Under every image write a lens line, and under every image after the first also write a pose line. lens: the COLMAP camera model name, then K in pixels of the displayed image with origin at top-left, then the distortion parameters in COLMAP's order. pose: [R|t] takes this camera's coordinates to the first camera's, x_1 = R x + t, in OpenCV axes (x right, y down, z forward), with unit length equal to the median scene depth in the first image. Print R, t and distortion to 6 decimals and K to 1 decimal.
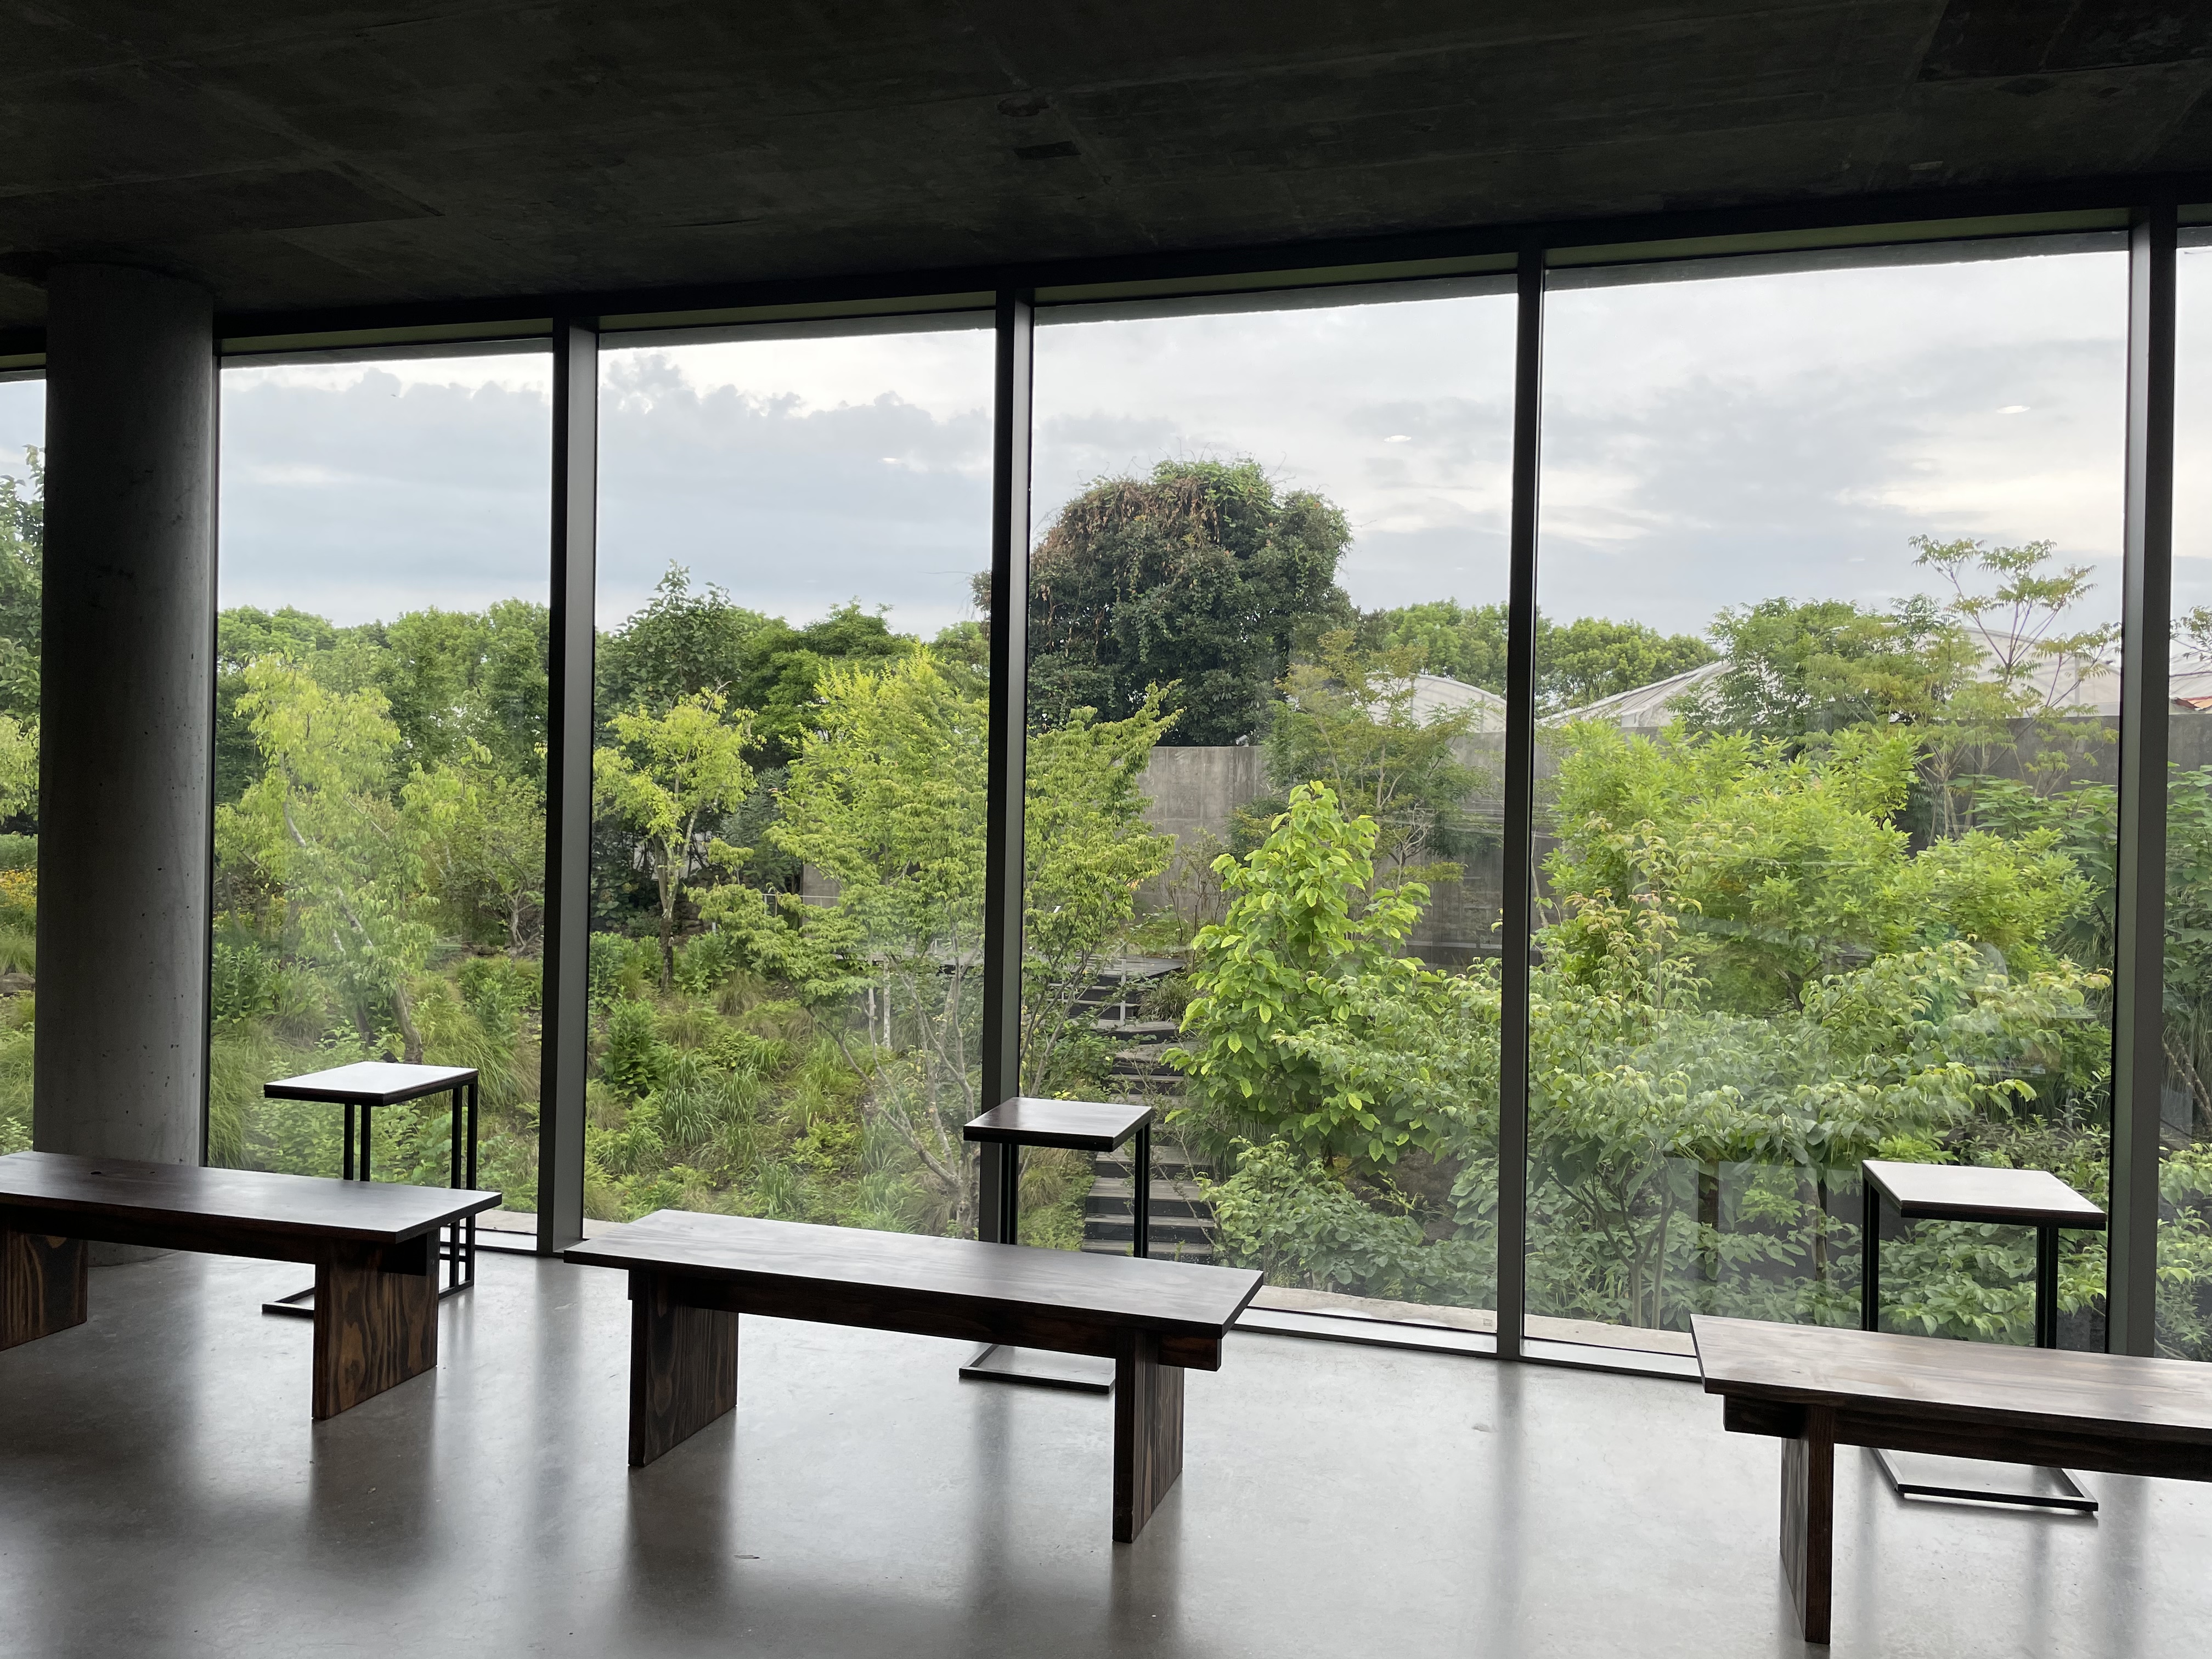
lens RADIAL K [[1686.3, 0, 1071.1], [0, 1686.3, 805.3], [0, 0, 1]] dist [0.063007, -0.077176]
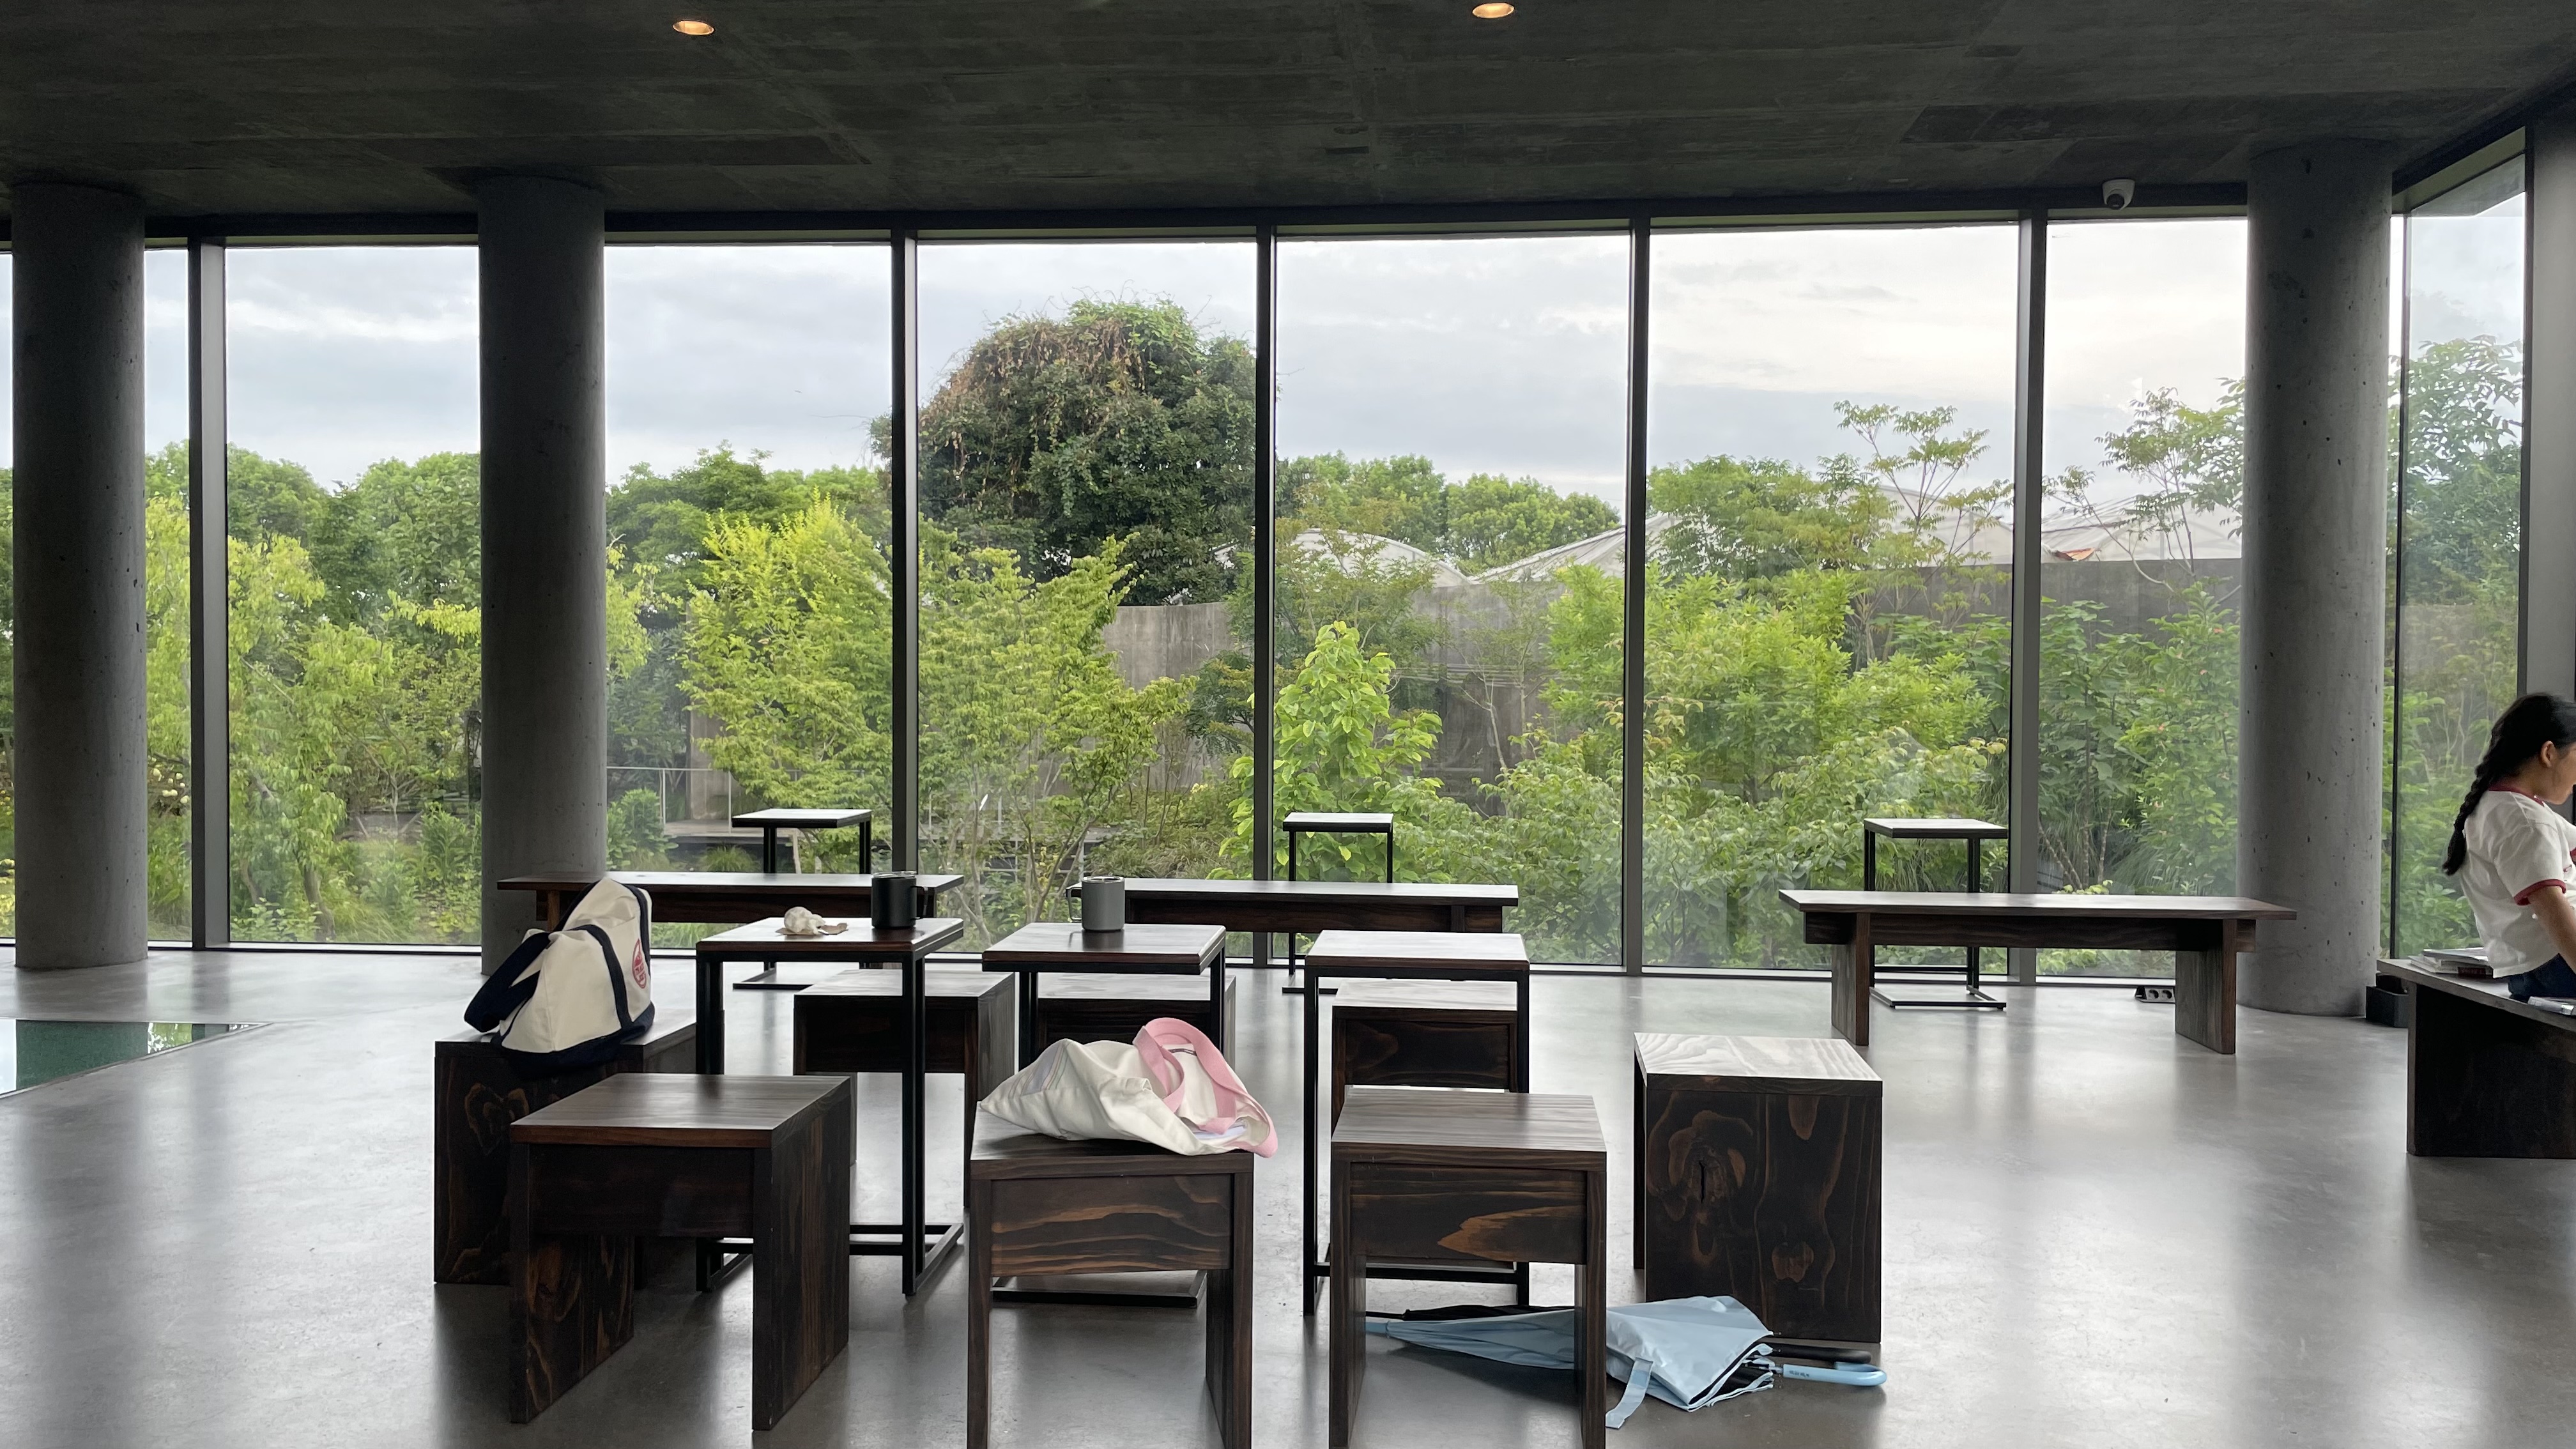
lens RADIAL K [[1935.8, 0, 1278.8], [0, 1935.8, 718.2], [0, 0, 1]] dist [0.062698, -0.003611]
pose [[0.981179, -0.015997, 0.192439, -0.089833], [0.012806, 0.999759, 0.017815, 0.017051], [-0.192678, -0.015015, 0.981147, -0.143887]]
